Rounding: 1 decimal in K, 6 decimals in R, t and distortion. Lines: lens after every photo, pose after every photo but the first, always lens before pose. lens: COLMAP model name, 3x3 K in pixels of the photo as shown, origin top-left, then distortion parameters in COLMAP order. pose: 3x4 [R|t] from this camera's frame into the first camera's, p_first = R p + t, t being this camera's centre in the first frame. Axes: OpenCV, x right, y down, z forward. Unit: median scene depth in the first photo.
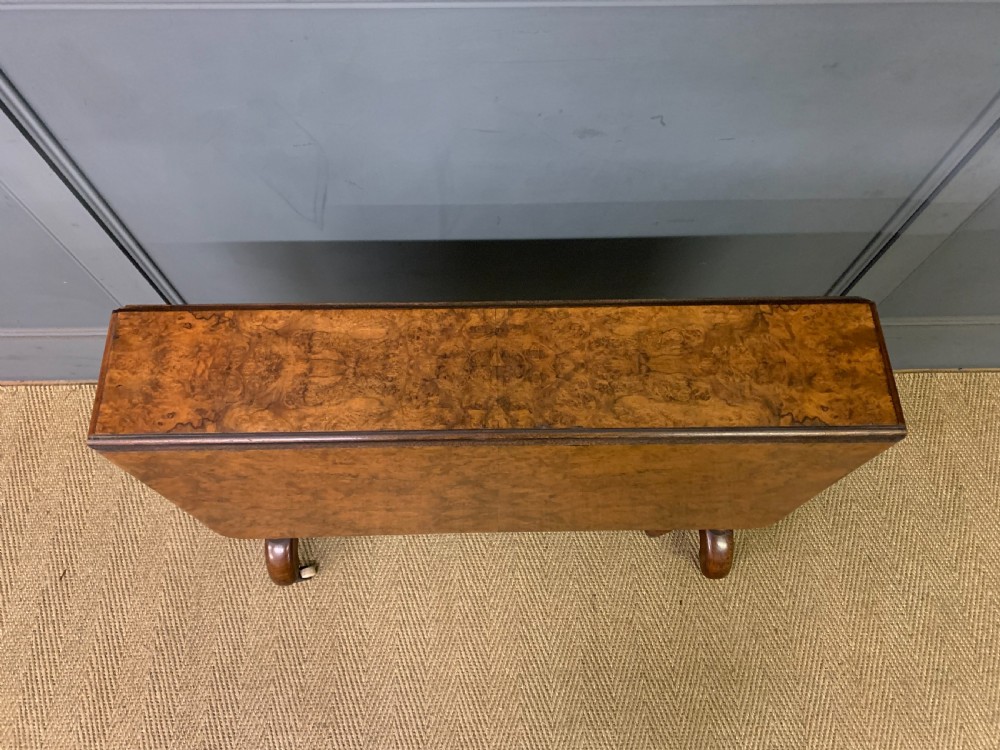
lens RADIAL K [[773.4, 0, 494.4], [0, 773.4, 367.8], [0, 0, 1]] dist [0.011526, 0.001750]
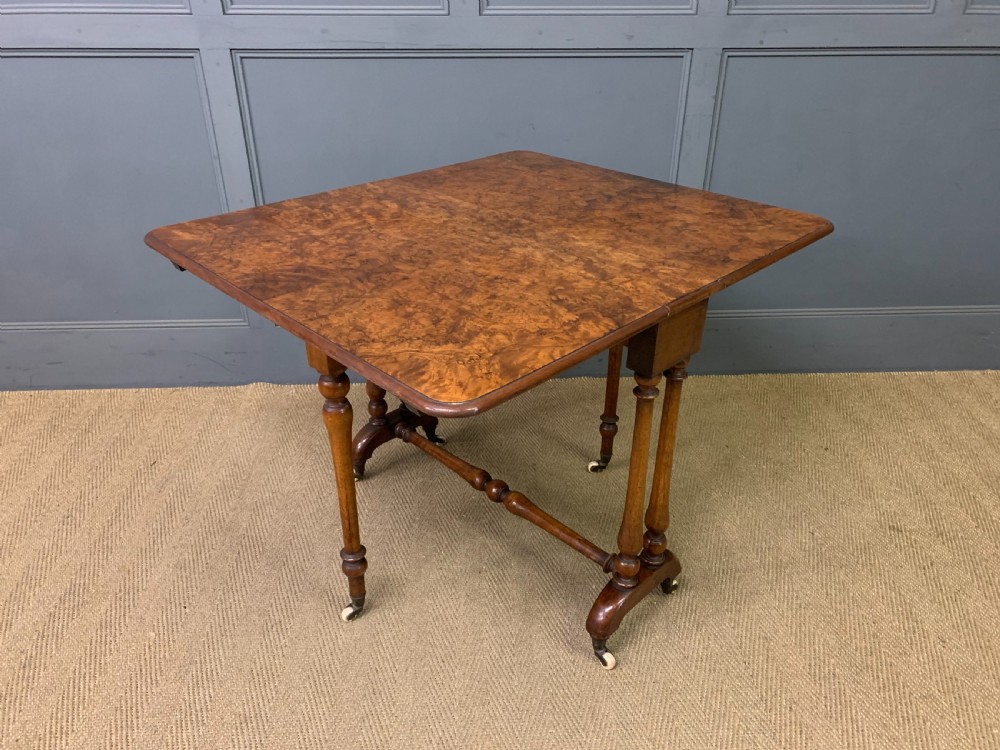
lens RADIAL K [[773.4, 0, 503.6], [0, 773.4, 383.1], [0, 0, 1]] dist [0.011526, 0.001750]
pose [[0.999361, -0.018461, 0.030592, 0.033095], [0.033165, 0.797848, -0.601946, 1.043786], [-0.013295, 0.602576, 0.797950, -0.210808]]
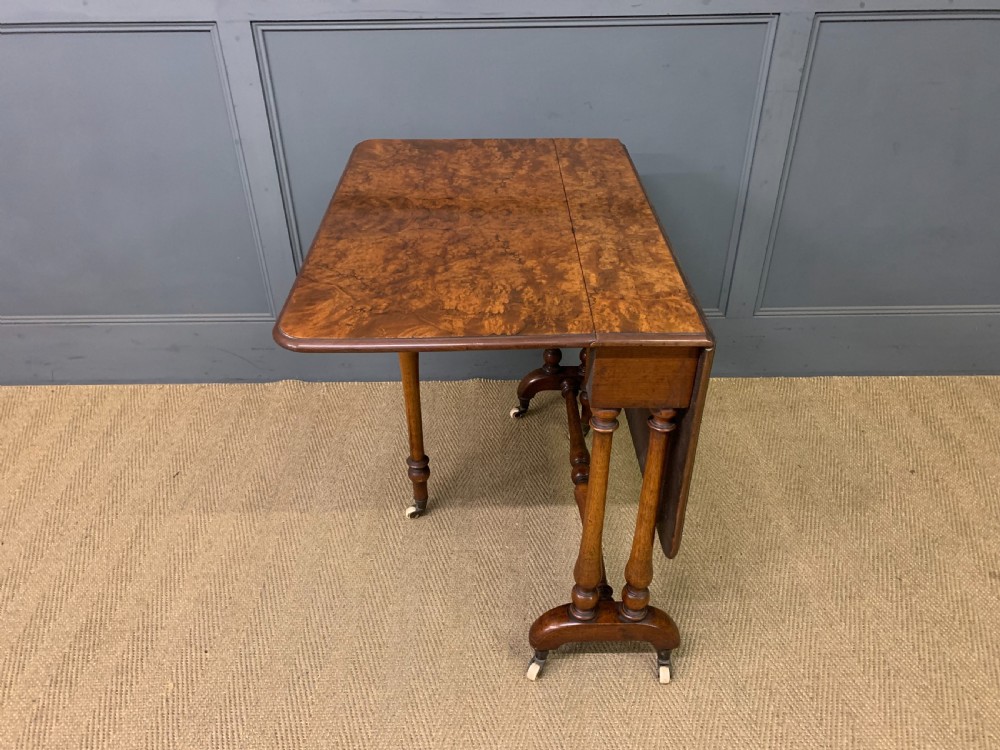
lens RADIAL K [[773.4, 0, 498.8], [0, 773.4, 379.8], [0, 0, 1]] dist [0.011526, 0.001750]
pose [[0.999700, -0.005737, -0.023801, 0.019115], [-0.008160, 0.838478, -0.544874, 0.867674], [0.023083, 0.544905, 0.838180, -0.171959]]
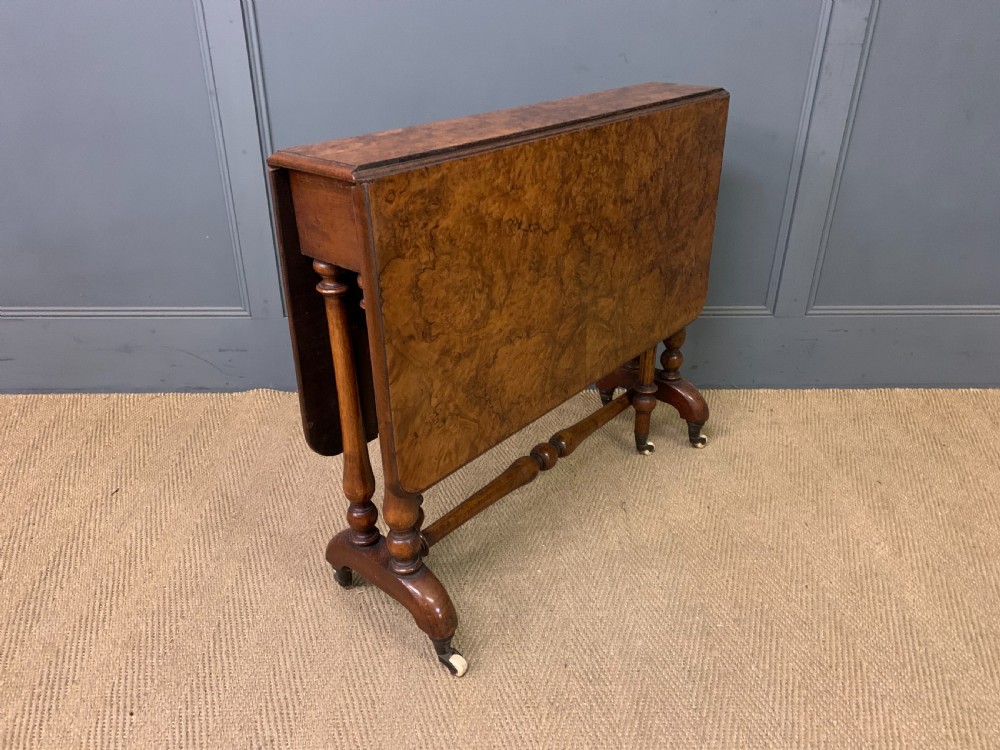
lens RADIAL K [[773.4, 0, 504.1], [0, 773.4, 366.2], [0, 0, 1]] dist [0.011526, 0.001750]
pose [[0.999901, -0.001733, 0.013985, -0.048131], [0.010305, 0.766878, -0.641711, 0.840107], [-0.009612, 0.641791, 0.766819, 0.089673]]
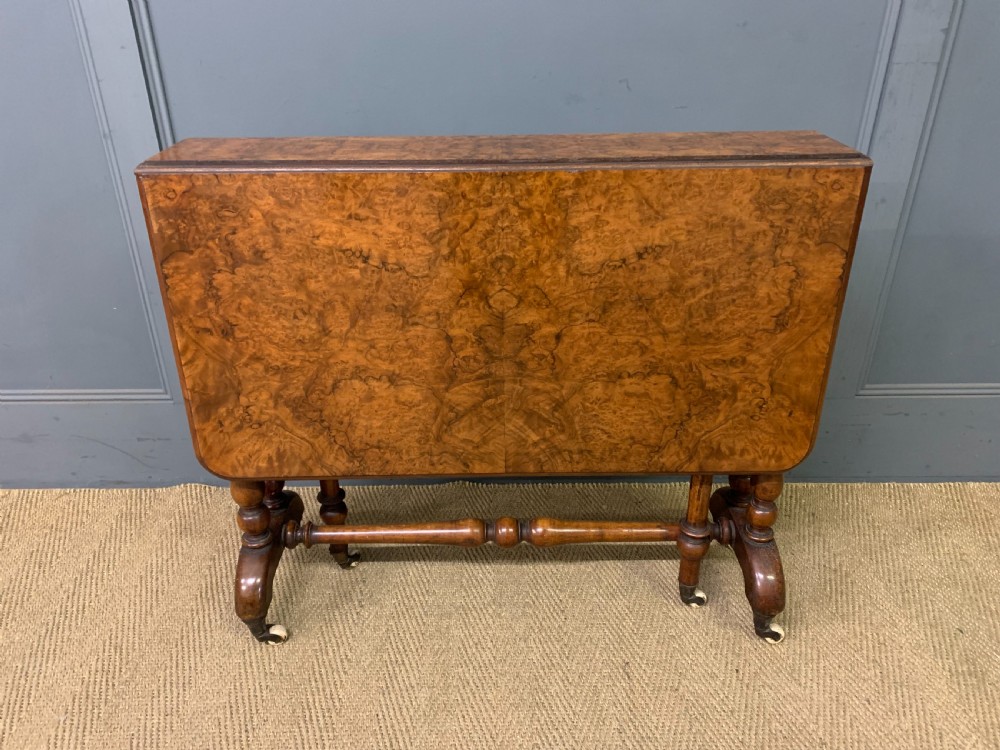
lens RADIAL K [[773.4, 0, 493.7], [0, 773.4, 365.7], [0, 0, 1]] dist [0.011526, 0.001750]
pose [[0.999813, -0.003719, -0.018988, 0.007212], [-0.009273, 0.769194, -0.638948, 0.586667], [0.016982, 0.639004, 0.769016, 0.188047]]
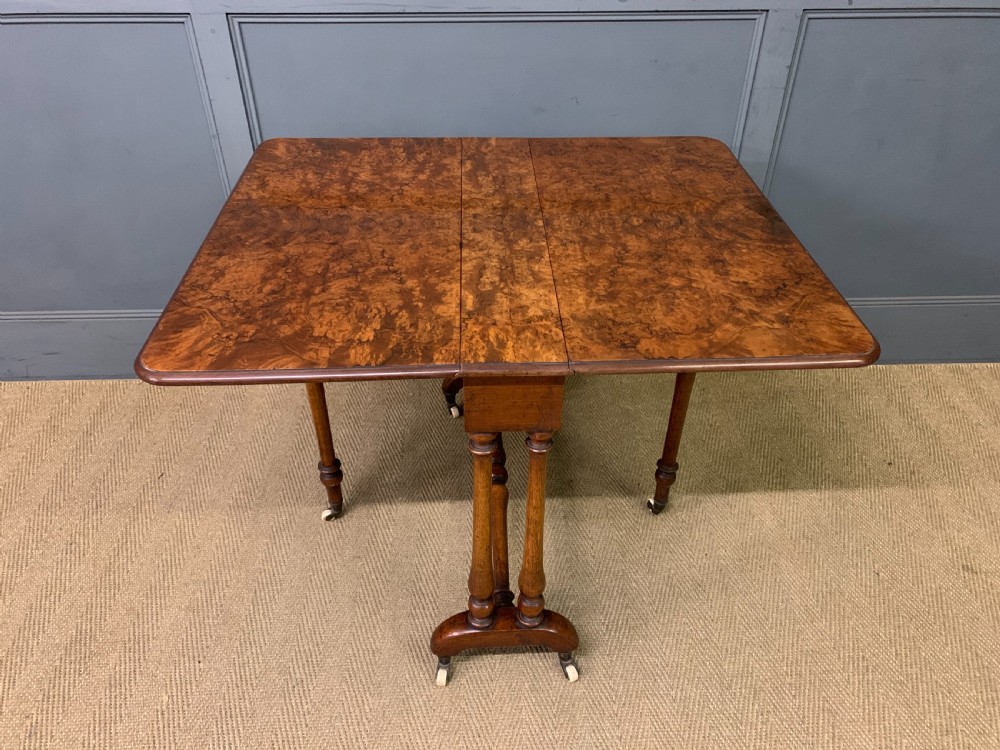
lens RADIAL K [[773.4, 0, 503.2], [0, 773.4, 377.9], [0, 0, 1]] dist [0.011526, 0.001750]
pose [[0.999829, -0.013534, 0.012576, 0.000498], [0.018011, 0.865537, -0.500522, 0.808751], [-0.004111, 0.500663, 0.865633, -0.207945]]
